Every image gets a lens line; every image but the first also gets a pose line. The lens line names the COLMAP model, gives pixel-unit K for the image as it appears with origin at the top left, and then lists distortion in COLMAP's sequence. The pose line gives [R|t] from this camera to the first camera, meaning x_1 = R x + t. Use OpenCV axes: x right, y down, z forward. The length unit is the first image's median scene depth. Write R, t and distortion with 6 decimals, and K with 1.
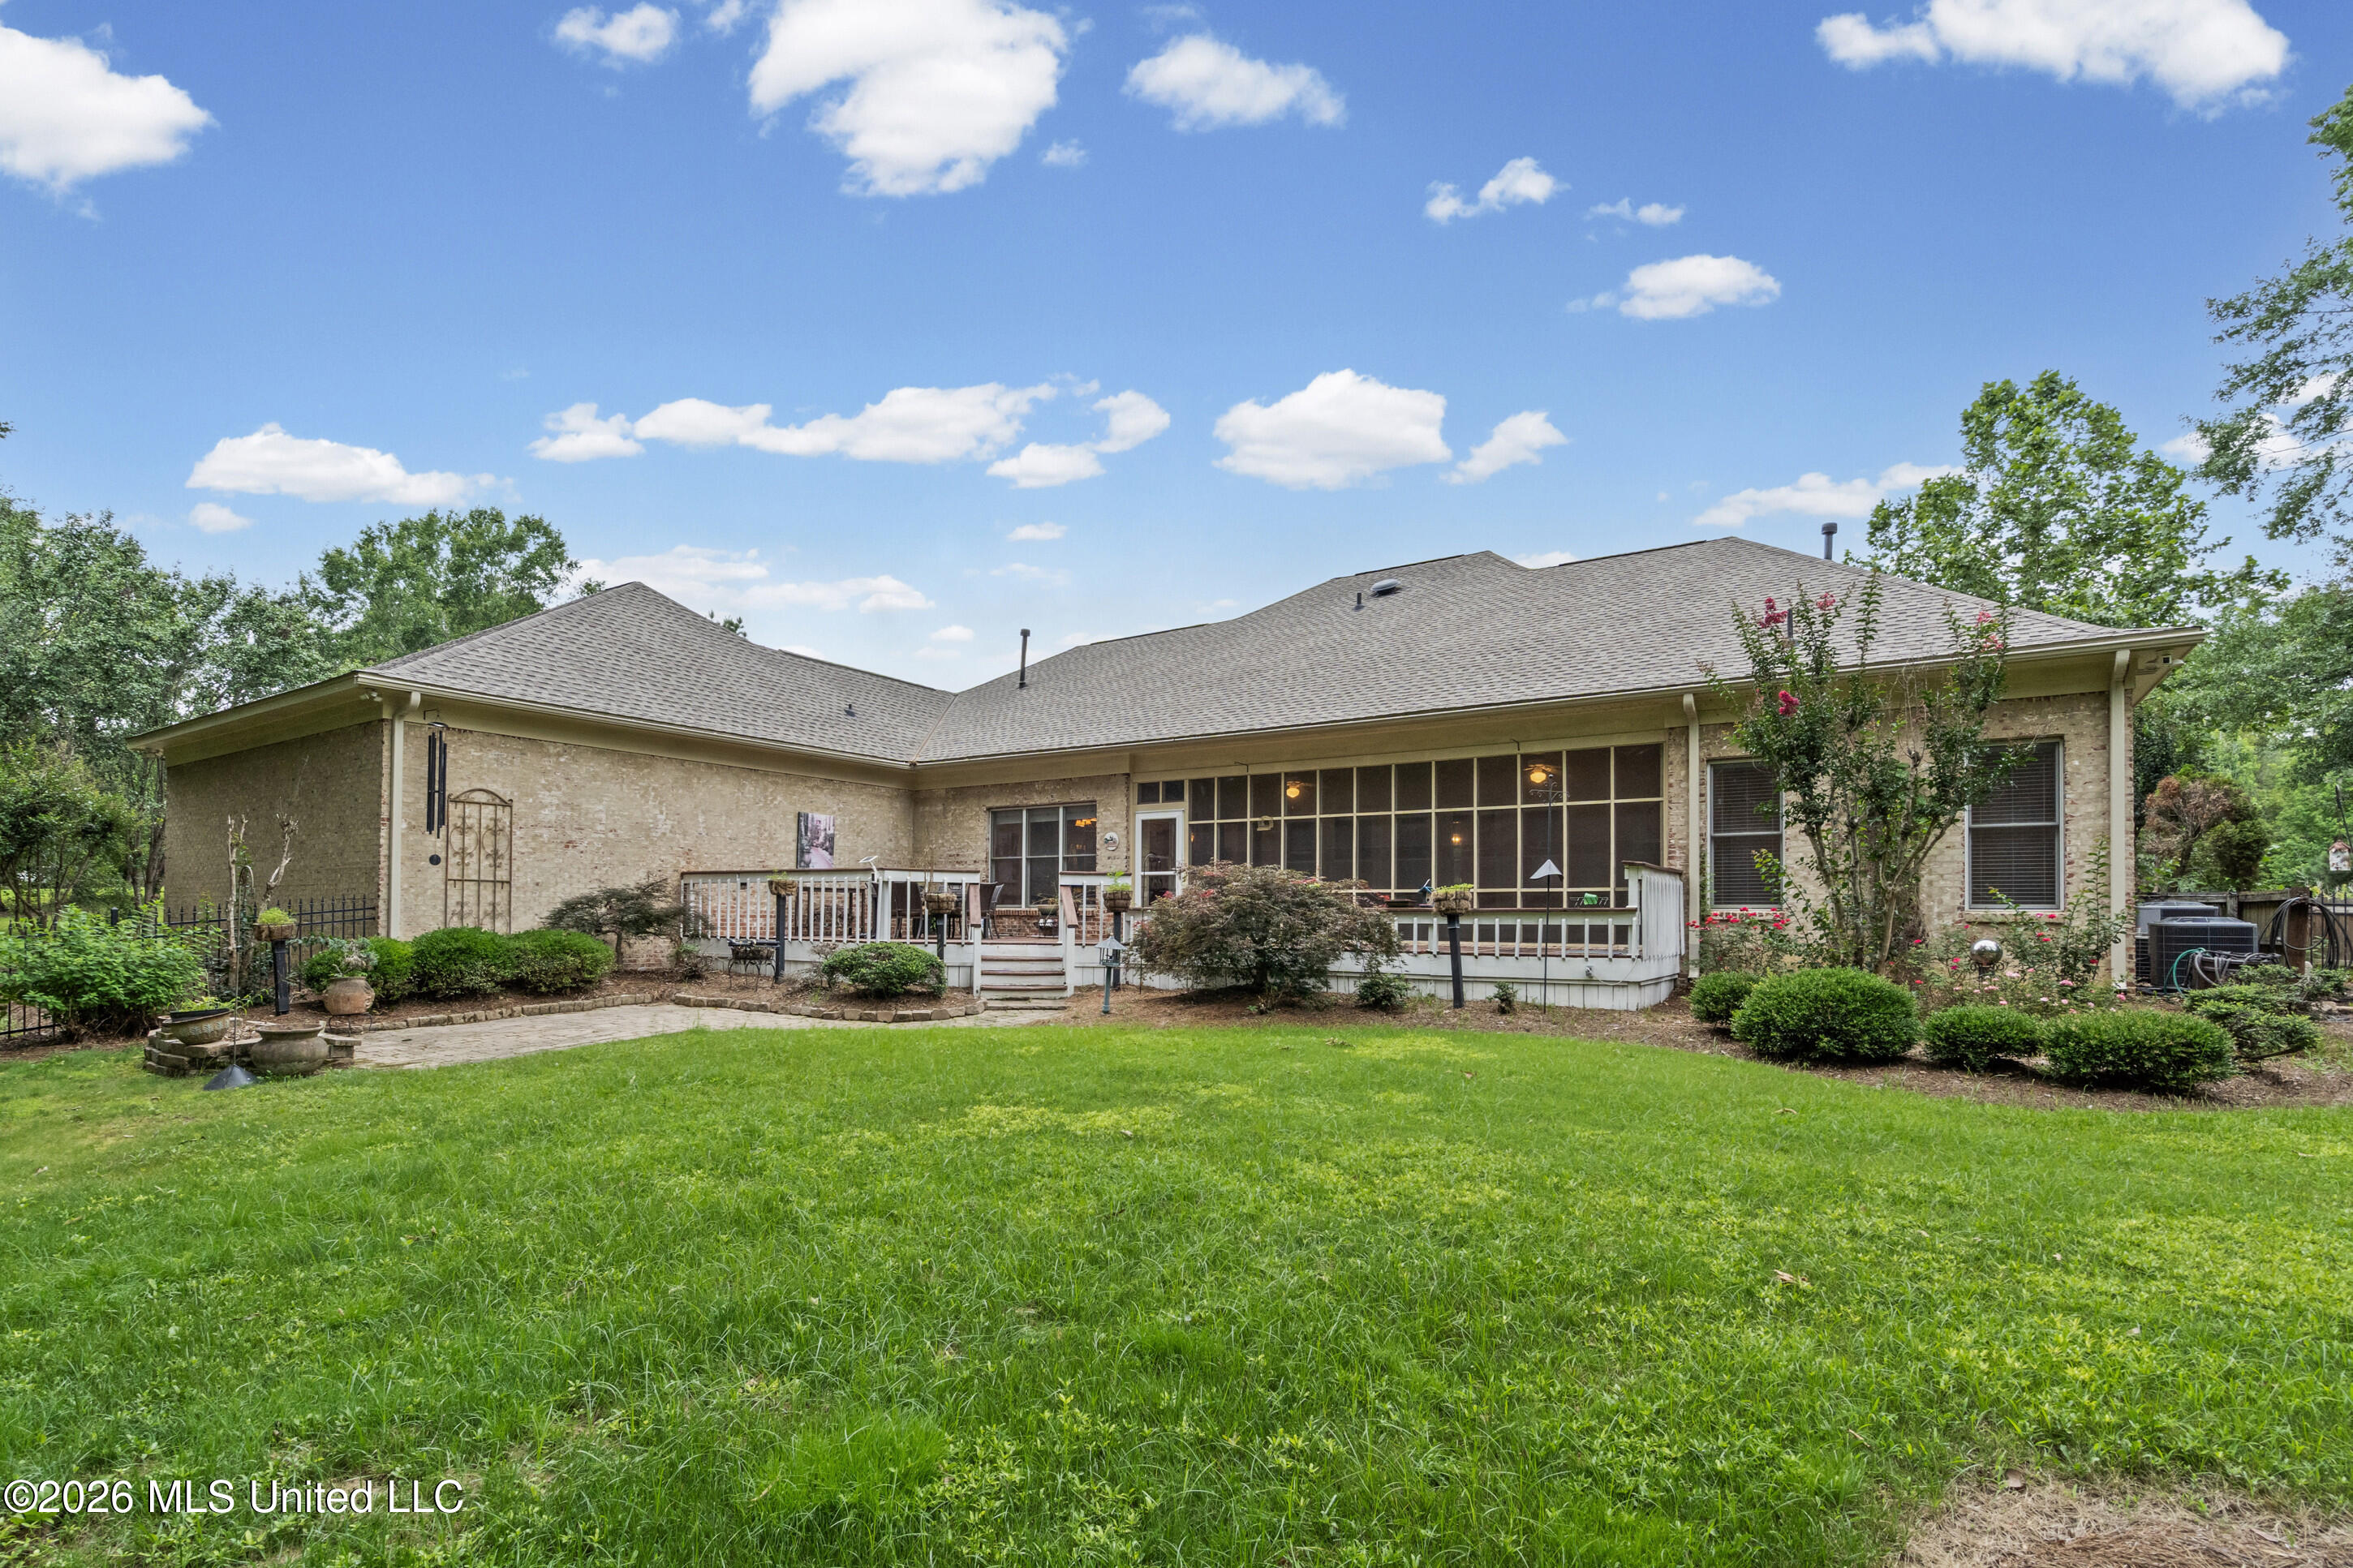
lens RADIAL K [[1139.3, 0, 1139.0], [0, 1139.3, 901.7], [0, 0, 1]] dist [-0.011287, 0.000074]
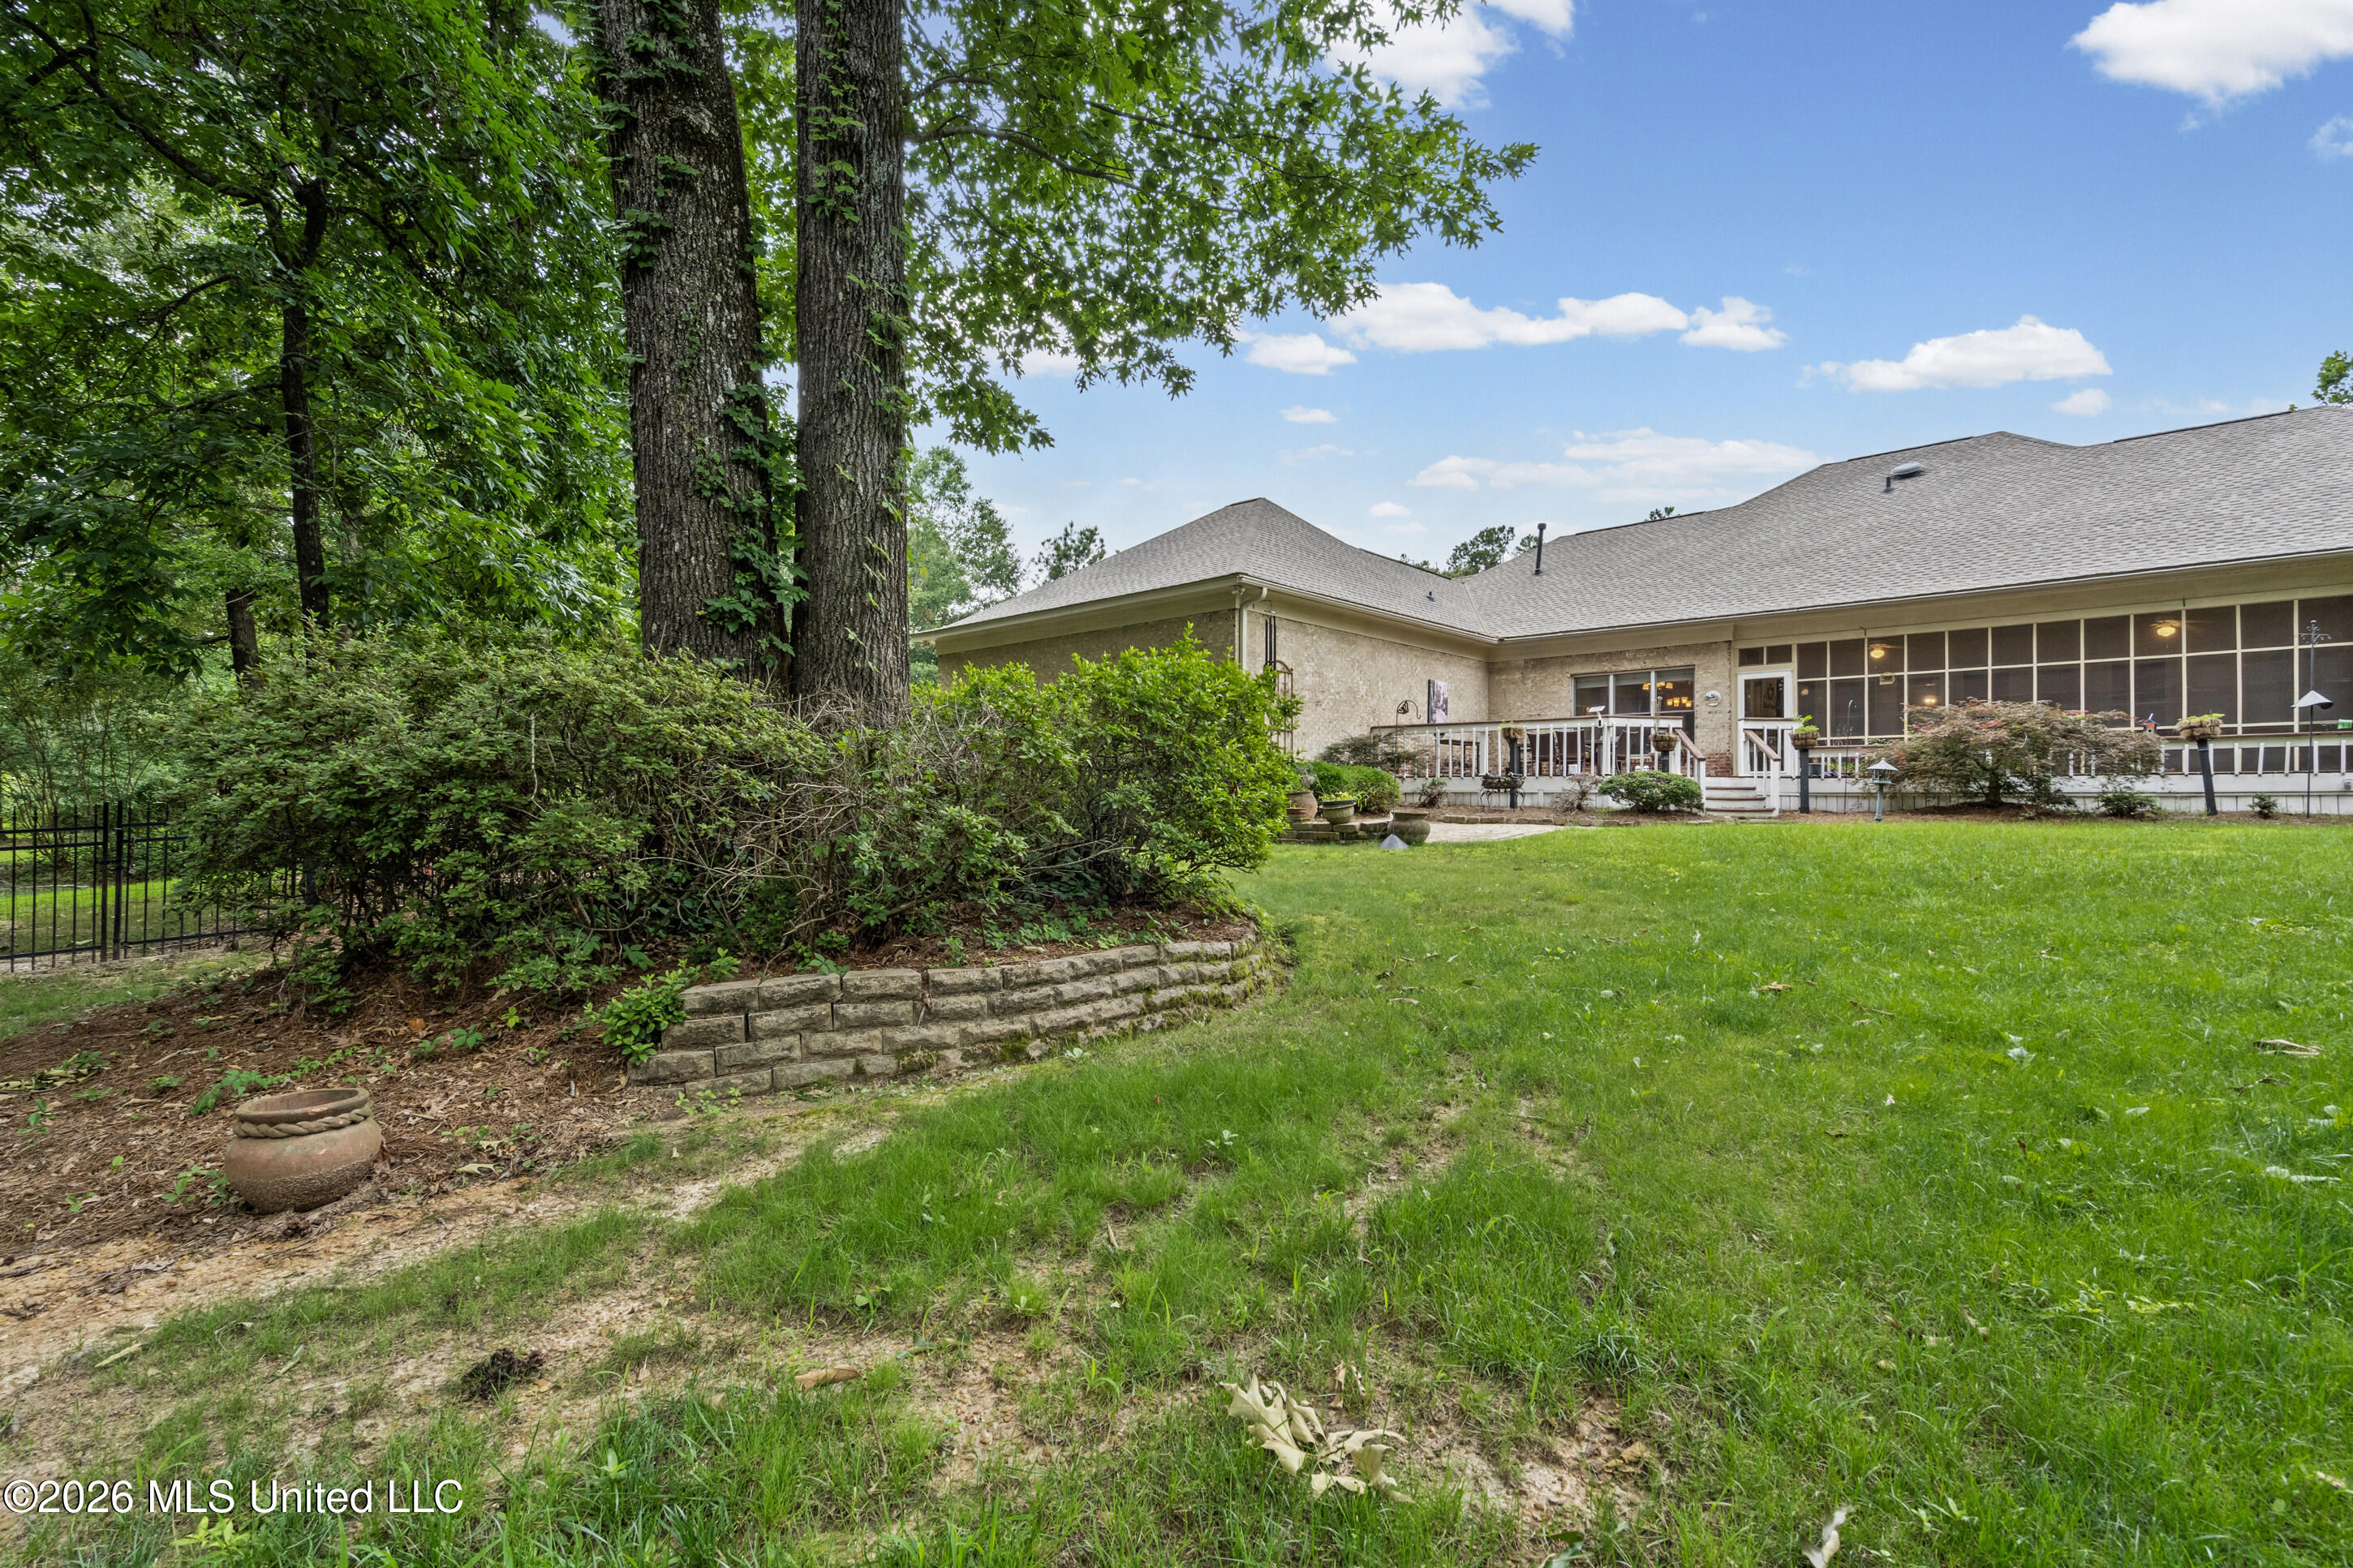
lens RADIAL K [[1073.4, 0, 1176.9], [0, 1073.4, 792.2], [0, 0, 1]] dist [-0.000983, 0.001258]
pose [[0.984719, -0.000382, -0.174148, -0.471138], [0.001761, 0.999968, 0.007768, 0.043383], [0.174140, -0.007956, 0.984689, -0.246818]]
